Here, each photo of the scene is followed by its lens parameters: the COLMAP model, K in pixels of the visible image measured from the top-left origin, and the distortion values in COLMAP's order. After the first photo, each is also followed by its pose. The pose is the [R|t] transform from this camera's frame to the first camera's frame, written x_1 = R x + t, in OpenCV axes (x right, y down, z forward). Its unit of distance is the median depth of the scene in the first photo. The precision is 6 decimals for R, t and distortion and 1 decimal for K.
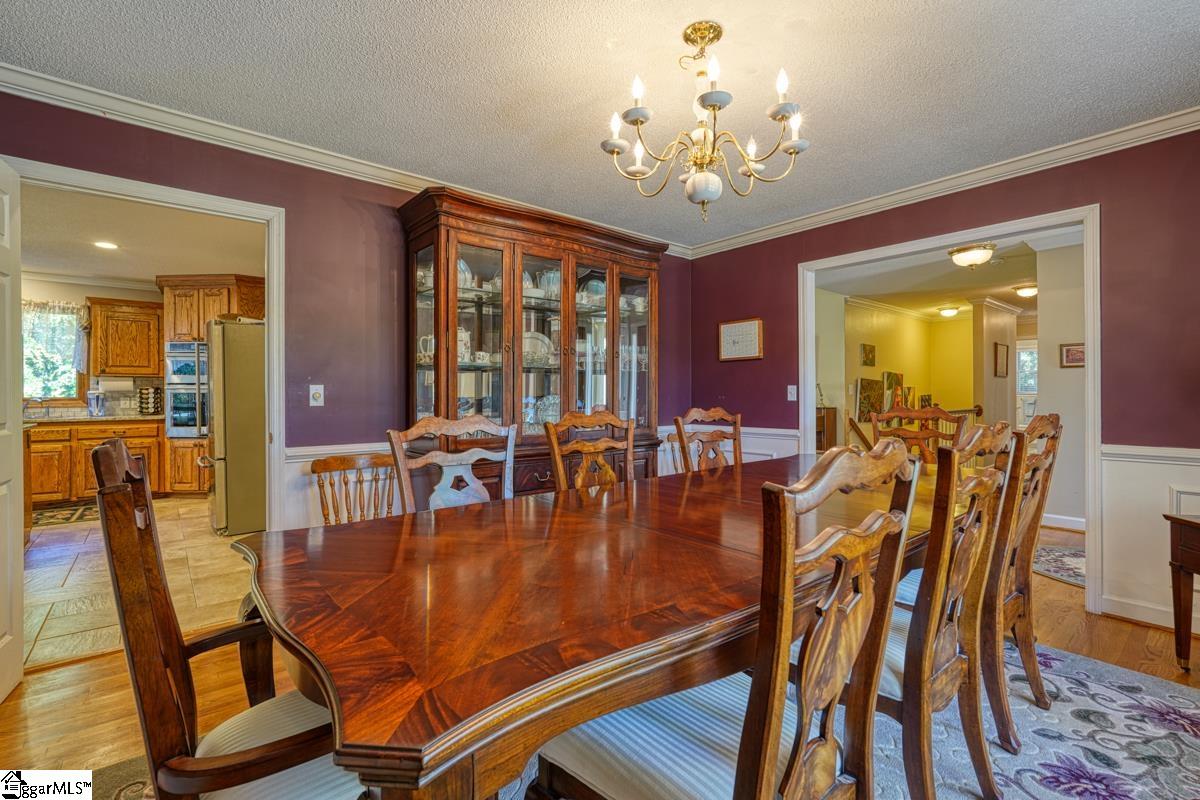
lens RADIAL K [[529.6, 0, 597.5], [0, 529.6, 395.7], [0, 0, 1]] dist [-0.003369, 0.000232]
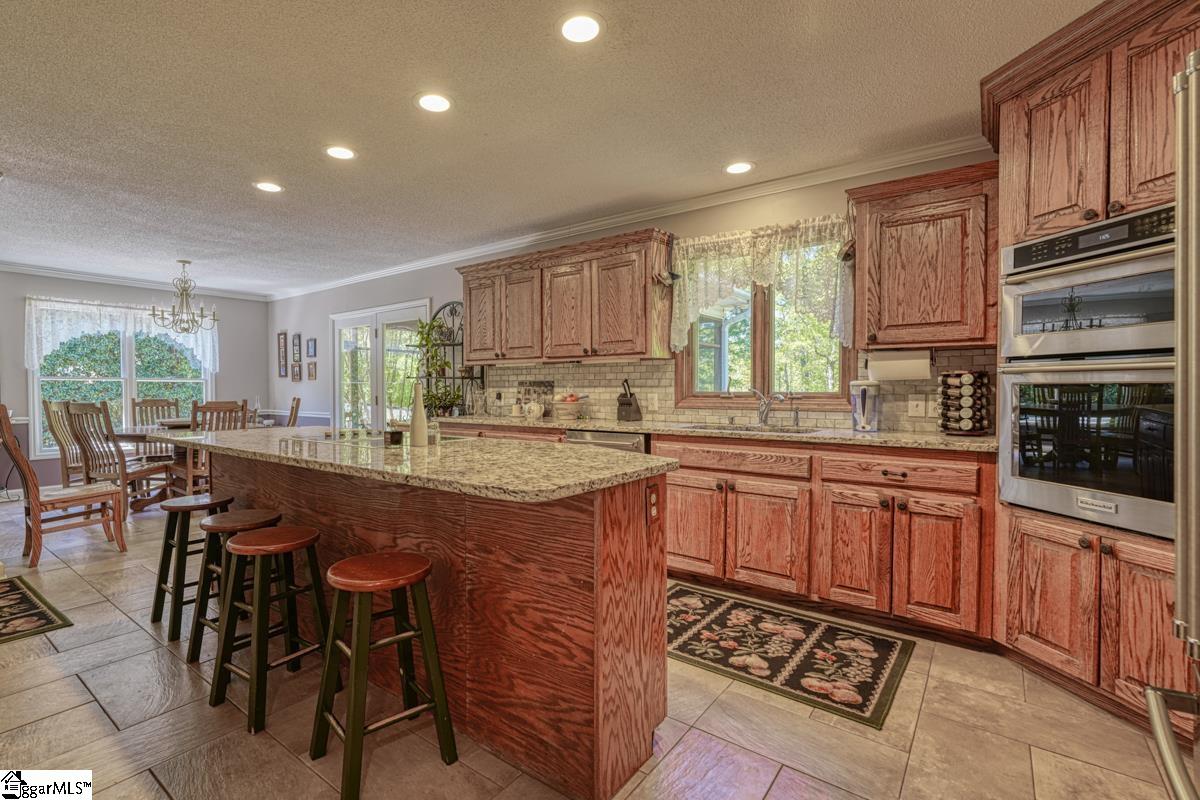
lens RADIAL K [[529.6, 0, 594.0], [0, 529.6, 396.9], [0, 0, 1]] dist [-0.003369, 0.000232]
pose [[0.228115, 0.014713, -0.973523, -0.516707], [-0.008916, 0.999875, 0.013022, 0.002061], [0.973593, 0.005709, 0.228218, 0.632944]]
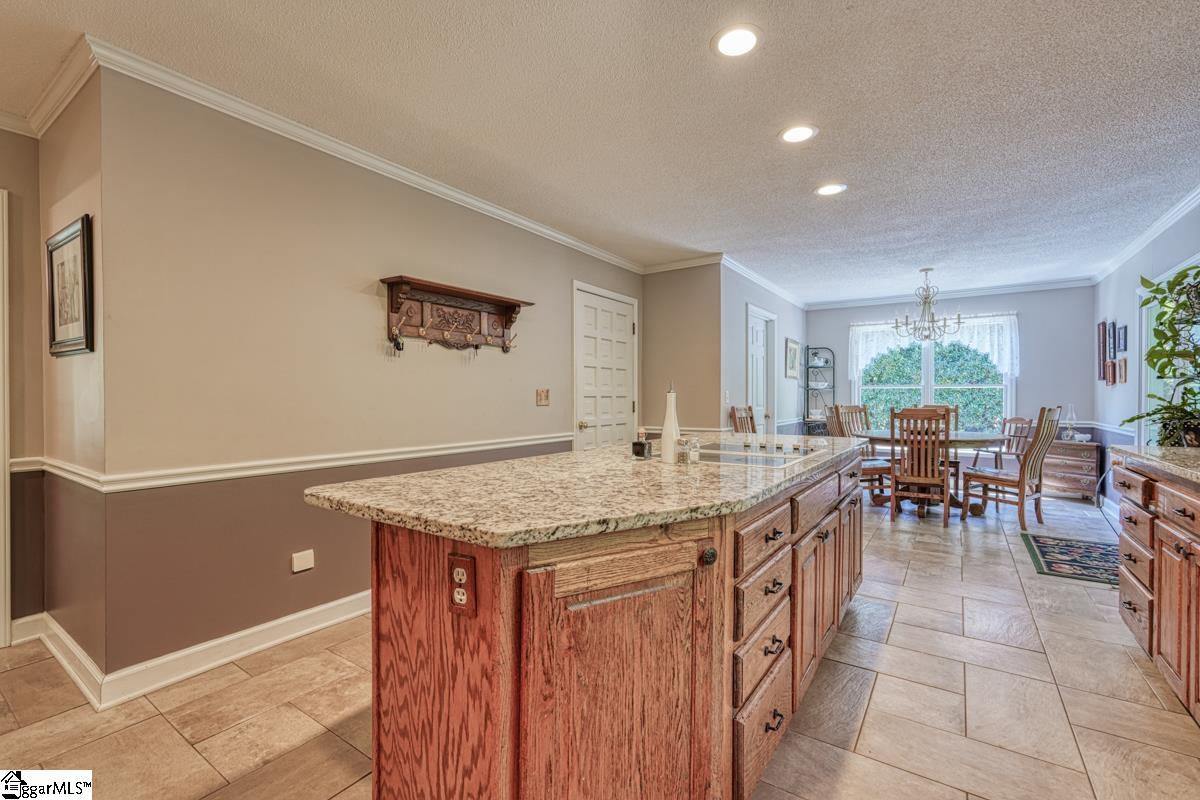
lens RADIAL K [[529.6, 0, 591.1], [0, 529.6, 400.0], [0, 0, 1]] dist [-0.003369, 0.000232]
pose [[-0.966911, 0.004873, -0.255069, -1.066507], [0.000703, 0.999865, 0.016436, -0.006323], [0.255115, 0.015713, -0.966783, 1.209627]]
